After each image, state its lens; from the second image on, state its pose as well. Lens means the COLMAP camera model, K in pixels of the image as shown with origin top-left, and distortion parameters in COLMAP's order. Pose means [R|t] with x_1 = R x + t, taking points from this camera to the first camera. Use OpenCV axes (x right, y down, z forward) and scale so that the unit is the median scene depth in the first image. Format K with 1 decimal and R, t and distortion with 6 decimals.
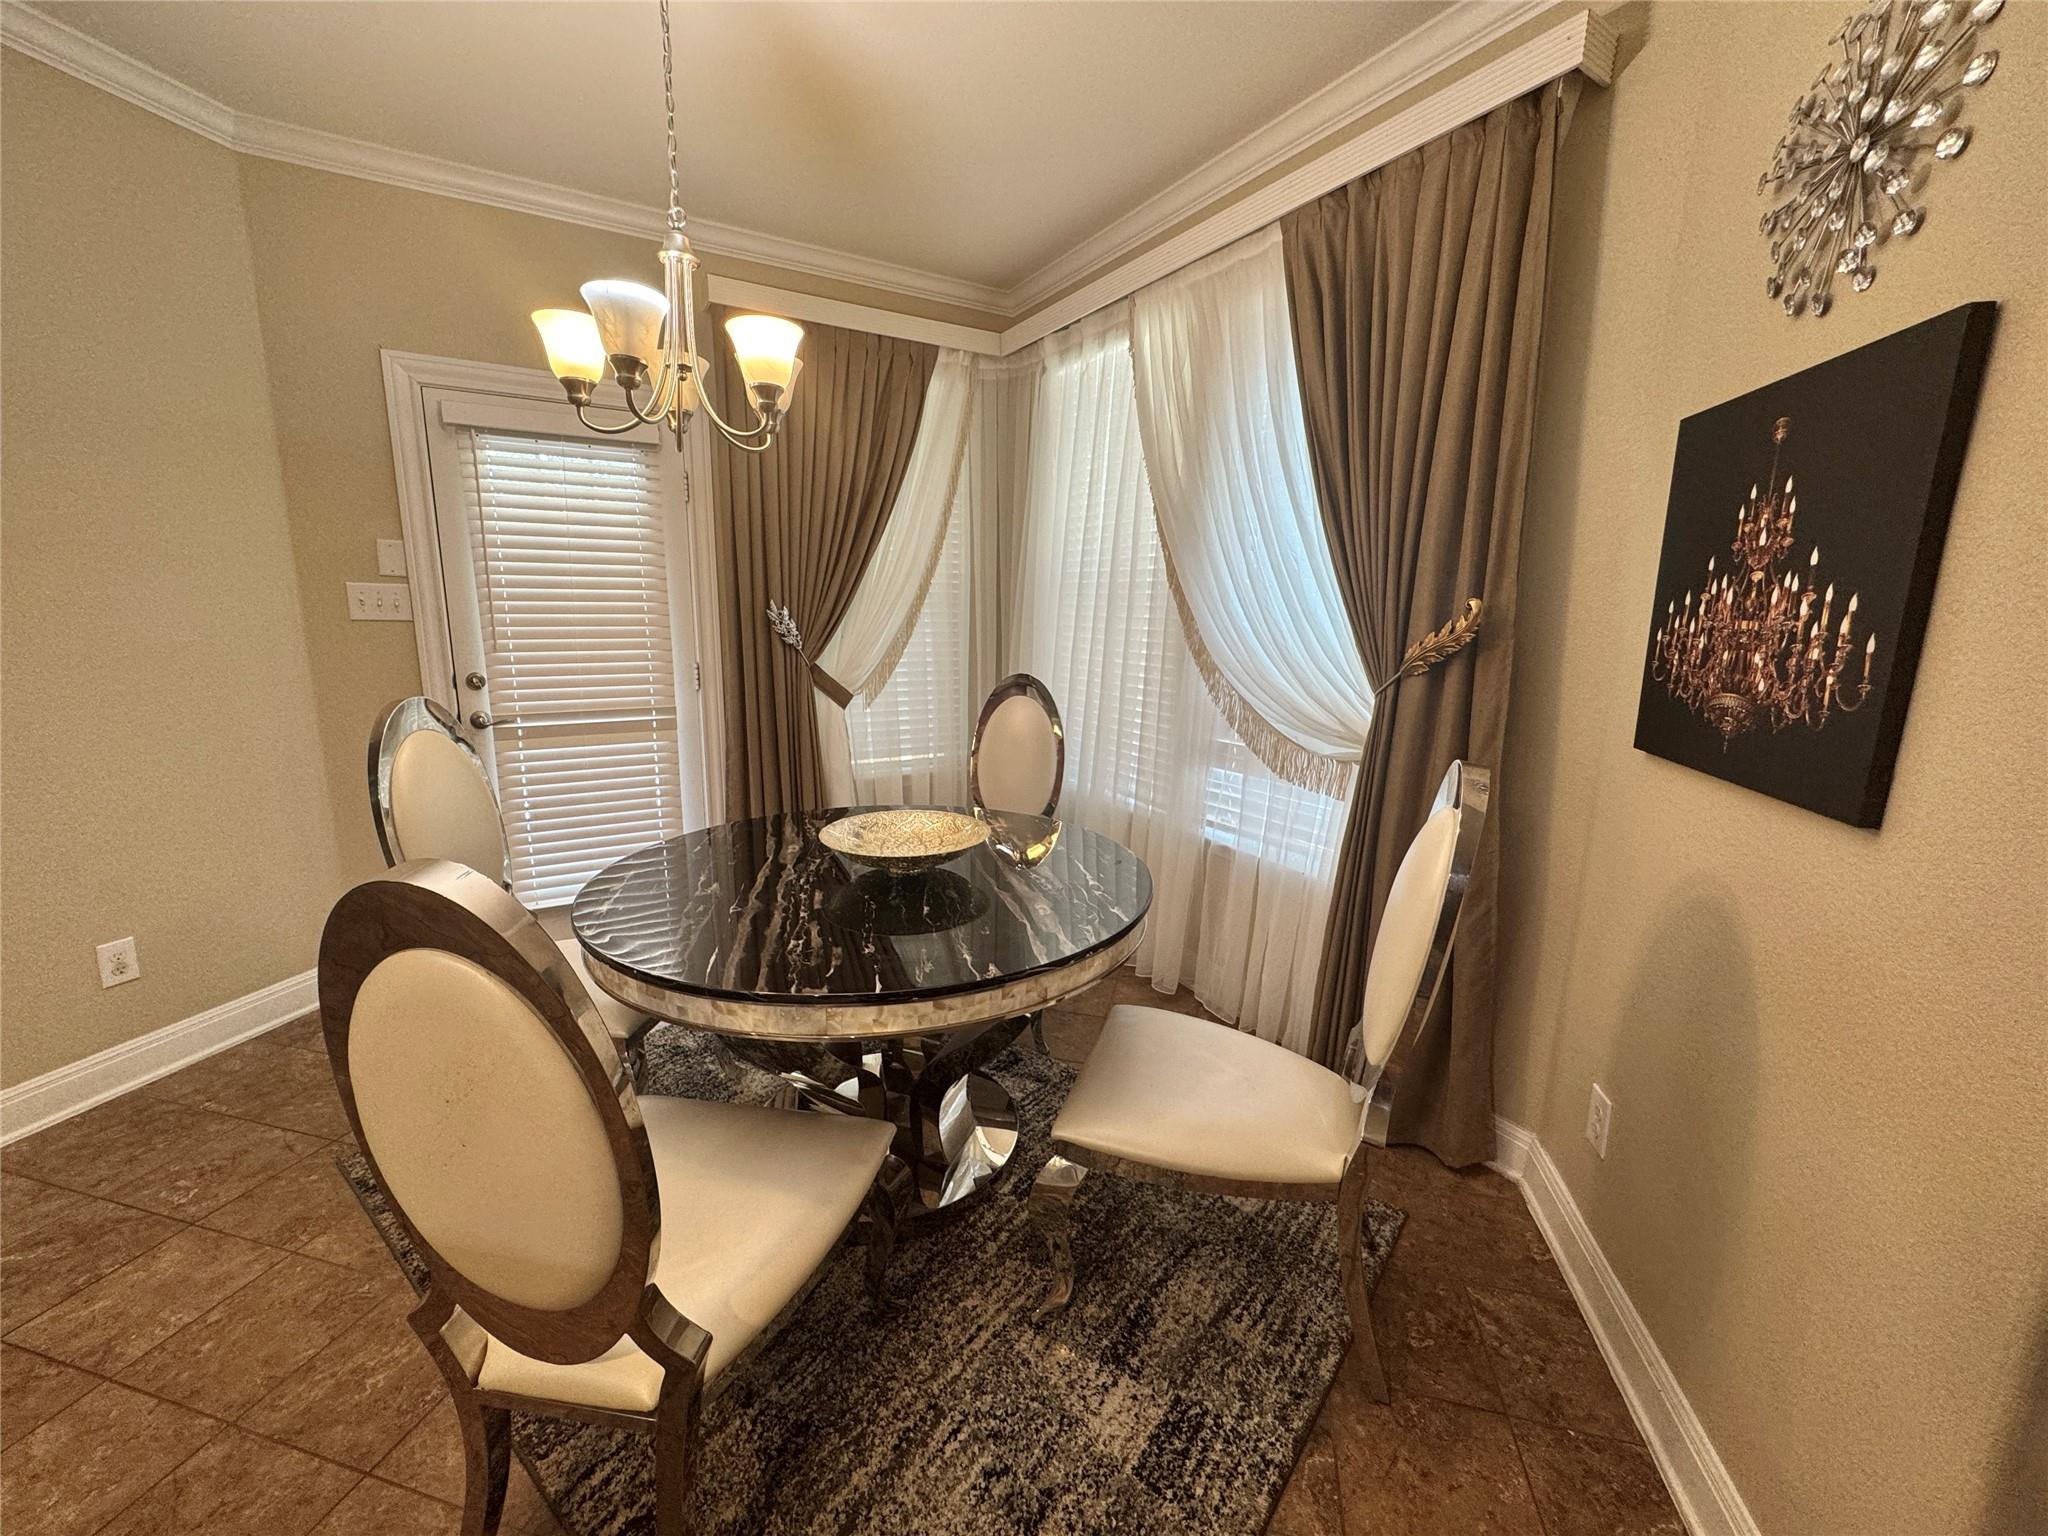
lens RADIAL K [[822.2, 0, 1018.7], [0, 822.2, 763.0], [0, 0, 1]] dist [-0.000213, 0.000948]
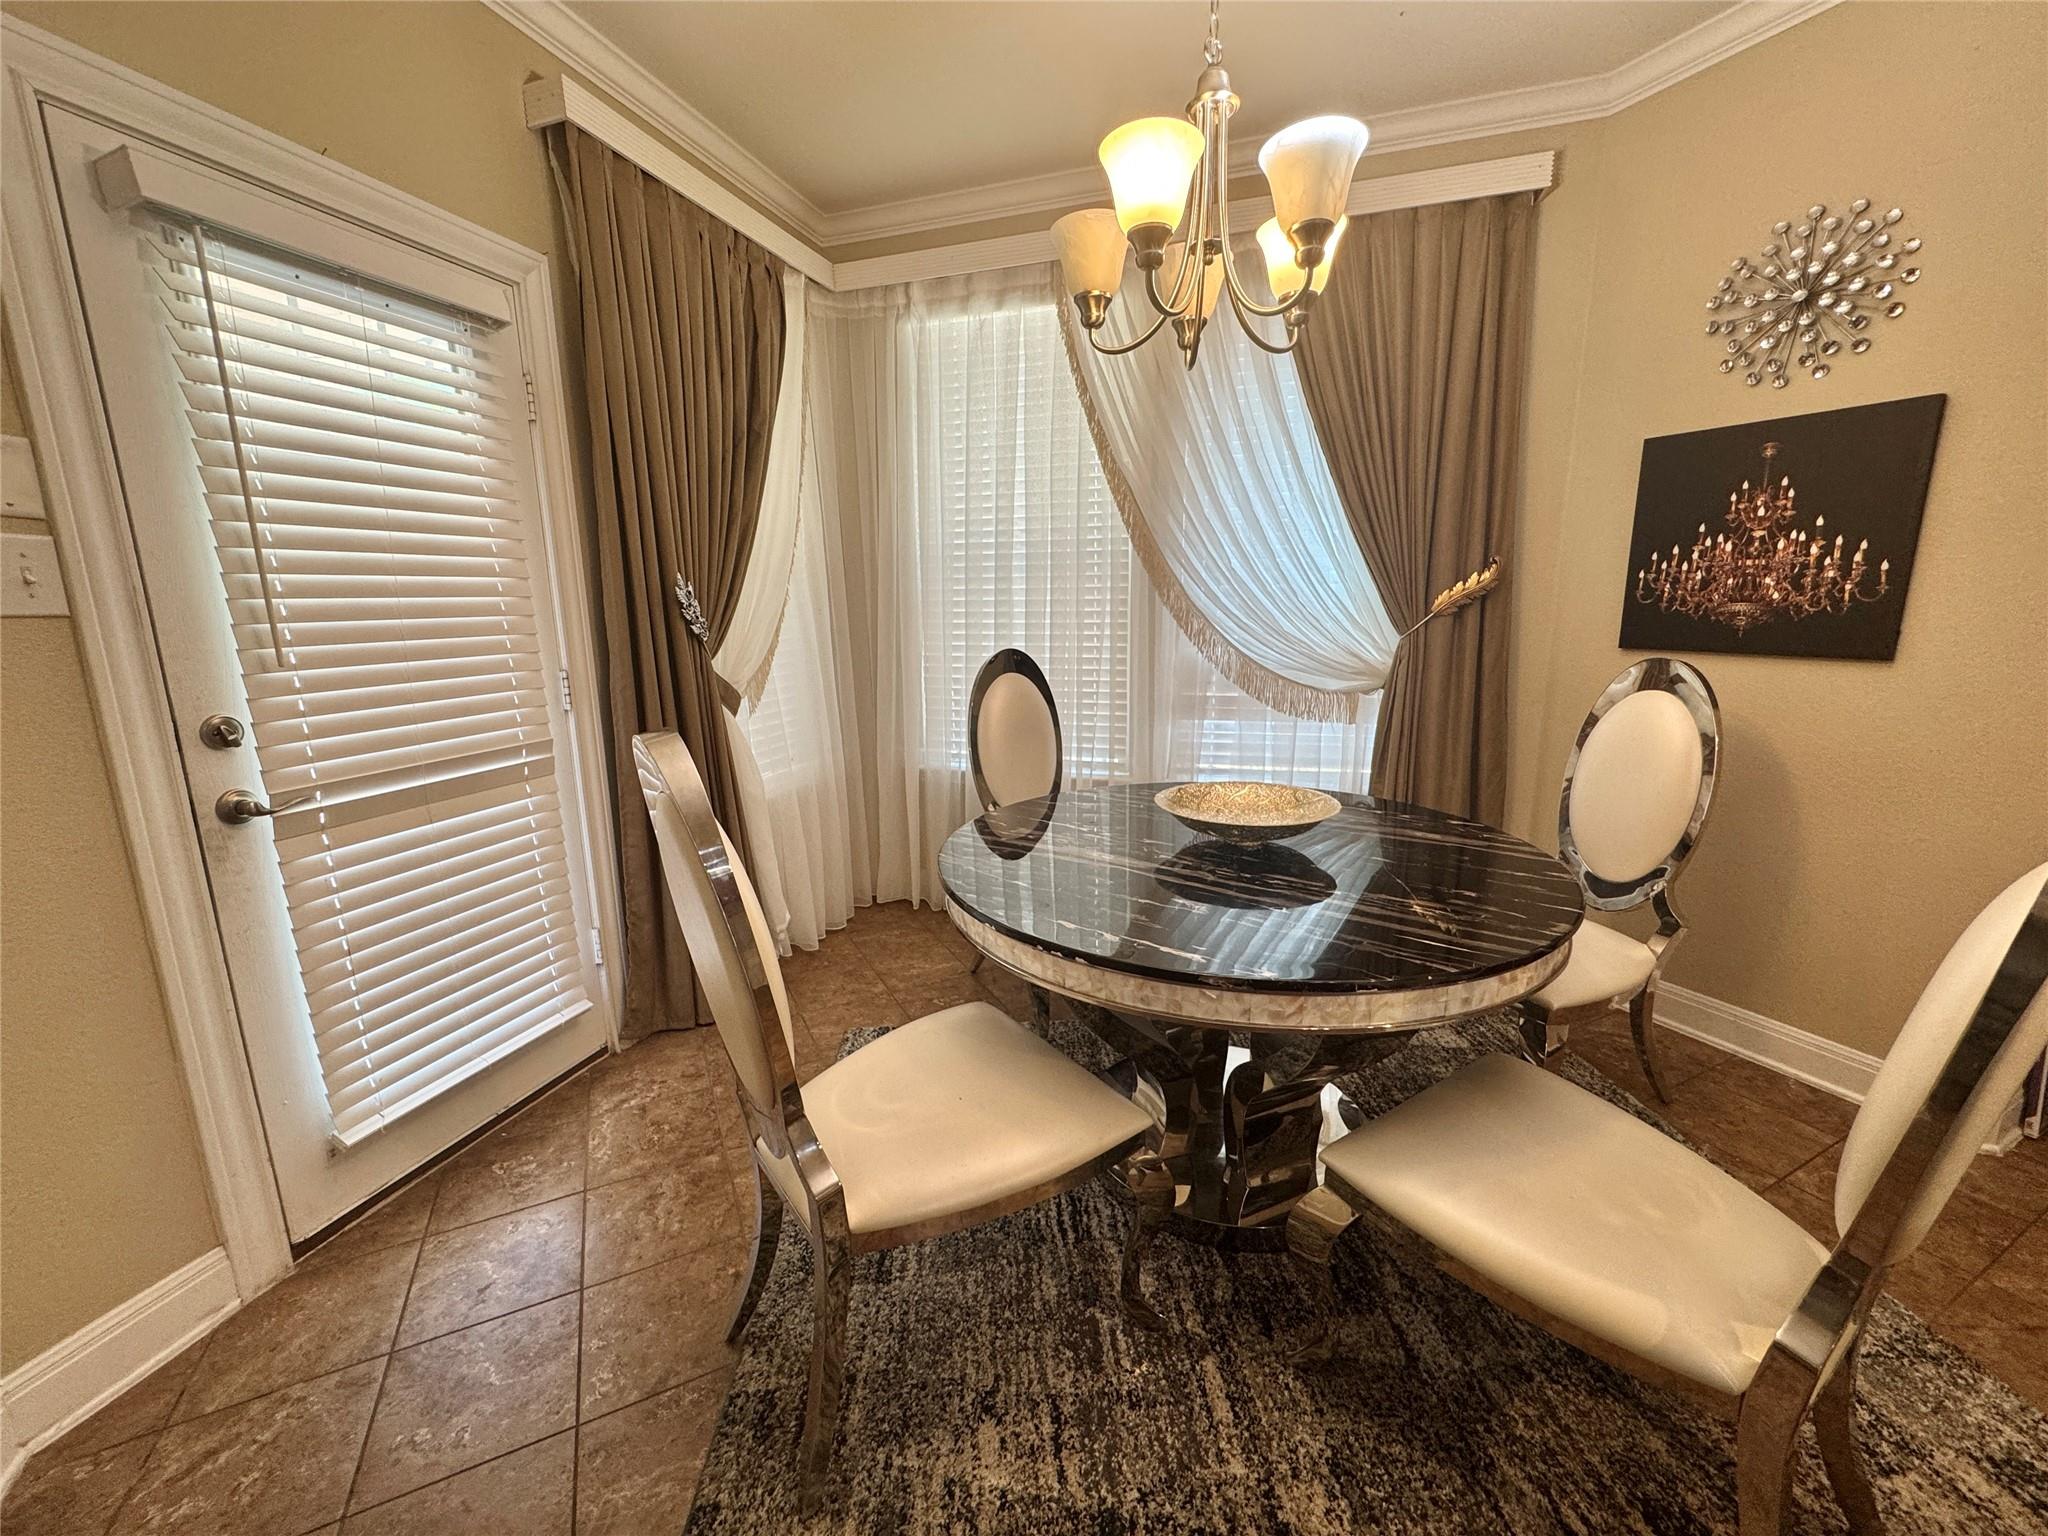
lens RADIAL K [[822.2, 0, 1024.0], [0, 822.2, 765.0], [0, 0, 1]] dist [-0.000213, 0.000948]
pose [[0.750233, -0.155639, 0.642594, -0.705055], [0.150359, 0.986596, 0.063412, -0.042514], [-0.643850, 0.049045, 0.763578, 0.335559]]
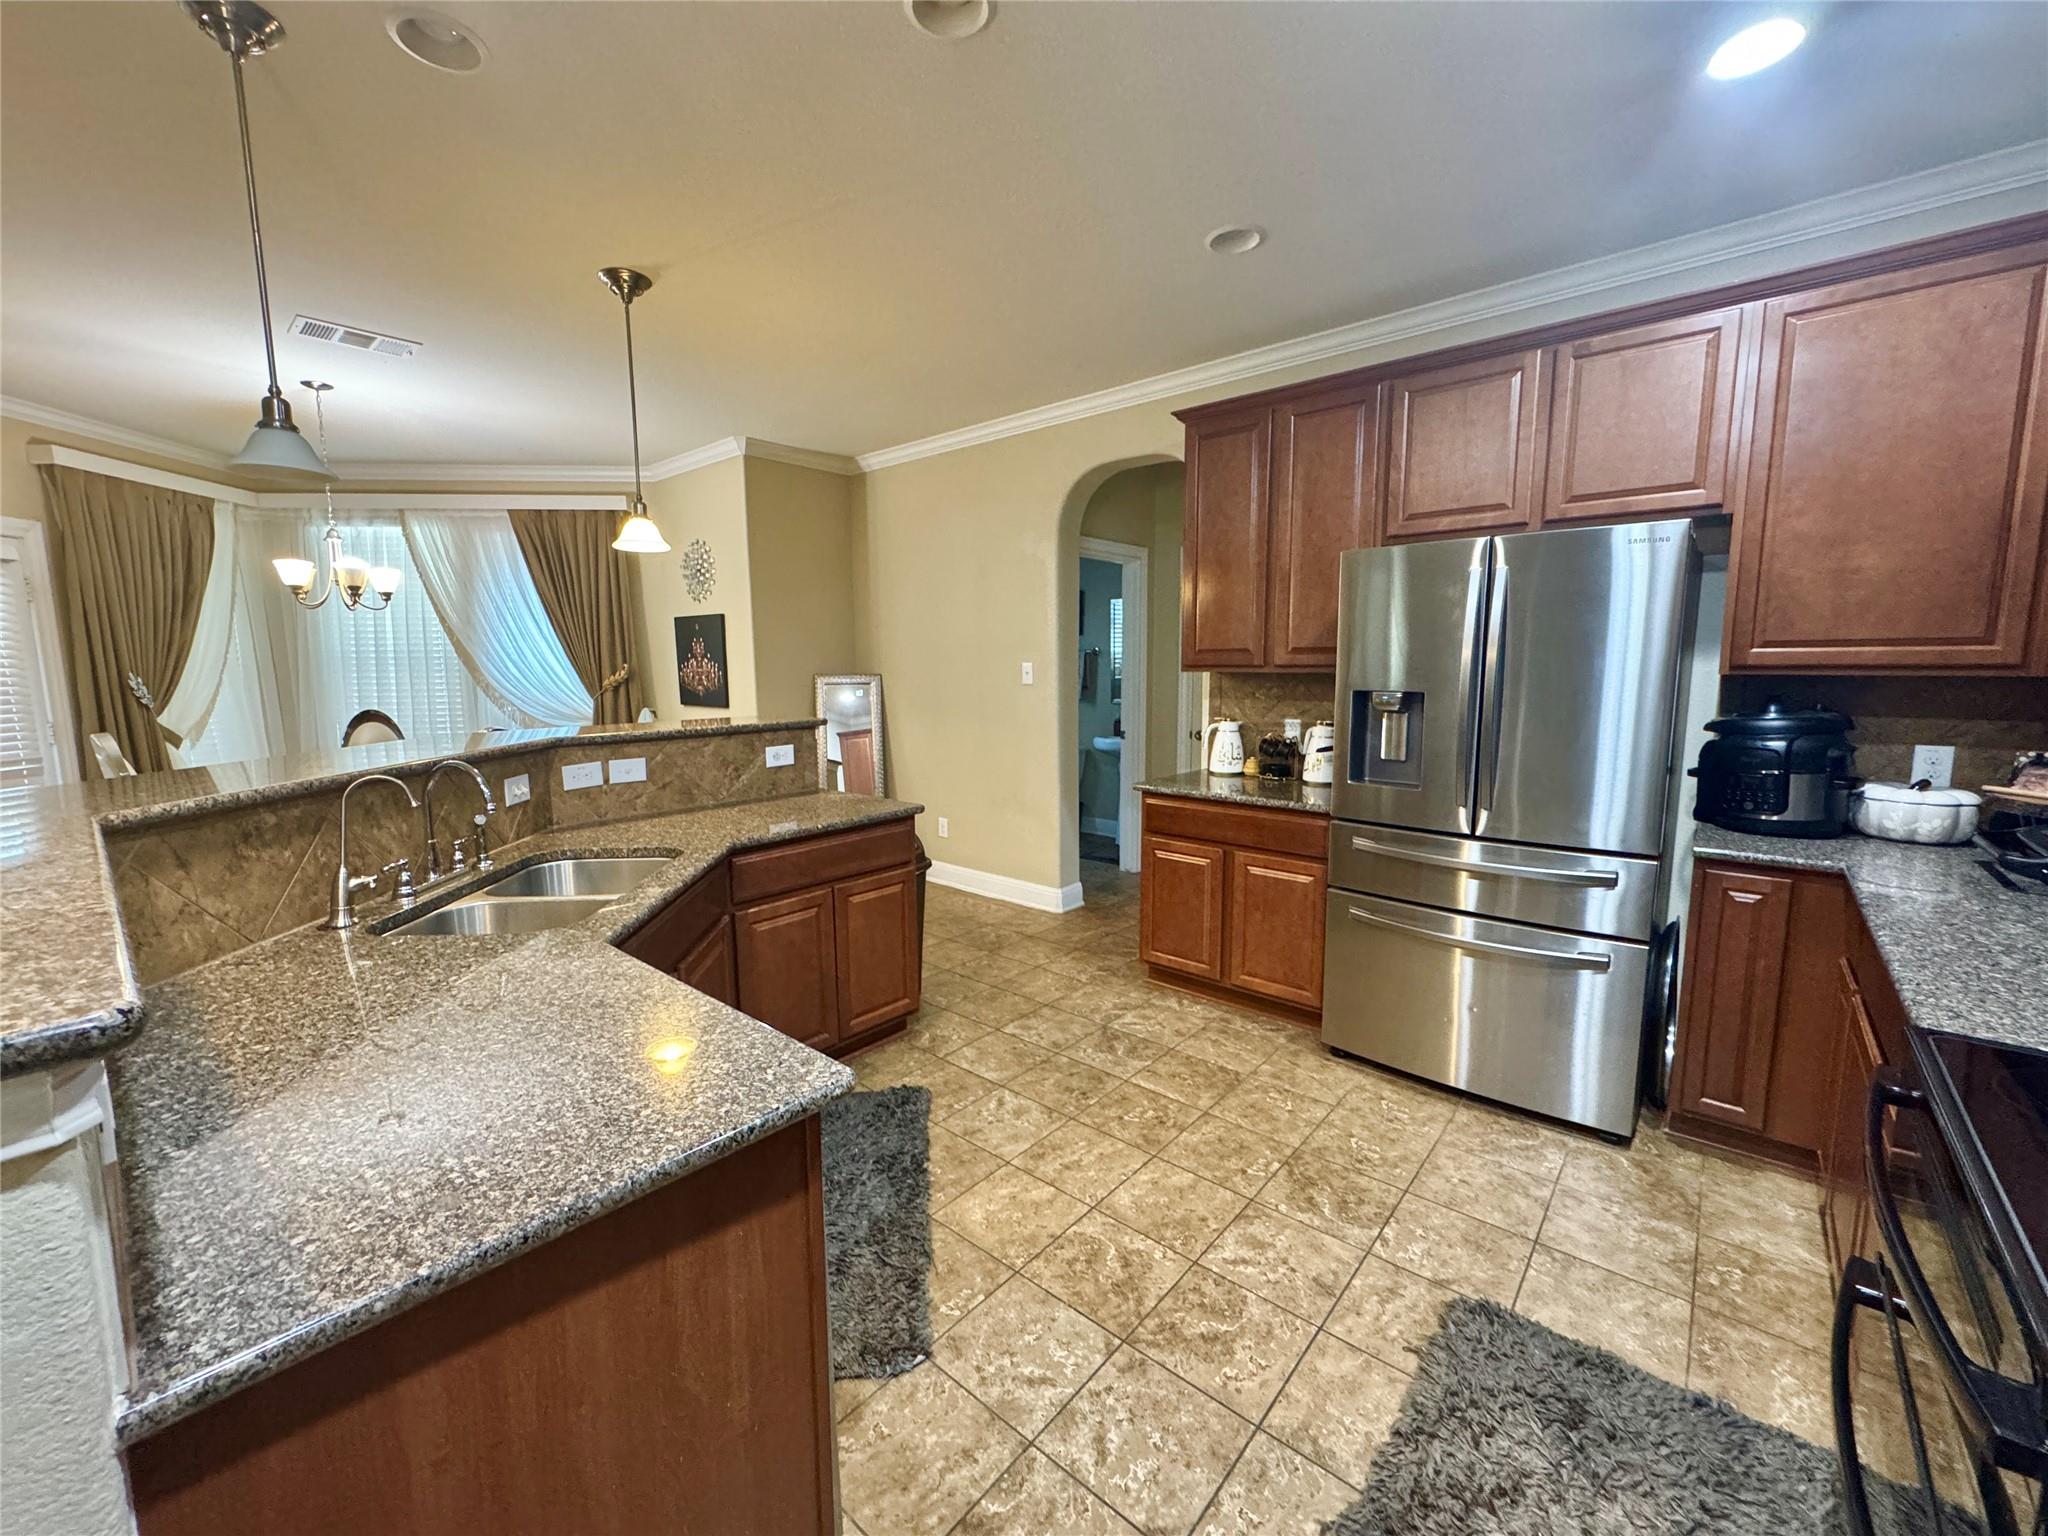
lens RADIAL K [[822.2, 0, 1020.7], [0, 822.2, 765.8], [0, 0, 1]] dist [-0.000213, 0.000948]
pose [[0.445654, -0.132175, 0.885394, -1.109220], [0.183784, 0.981482, 0.054014, 0.197769], [-0.876137, 0.138650, 0.461693, -1.182230]]
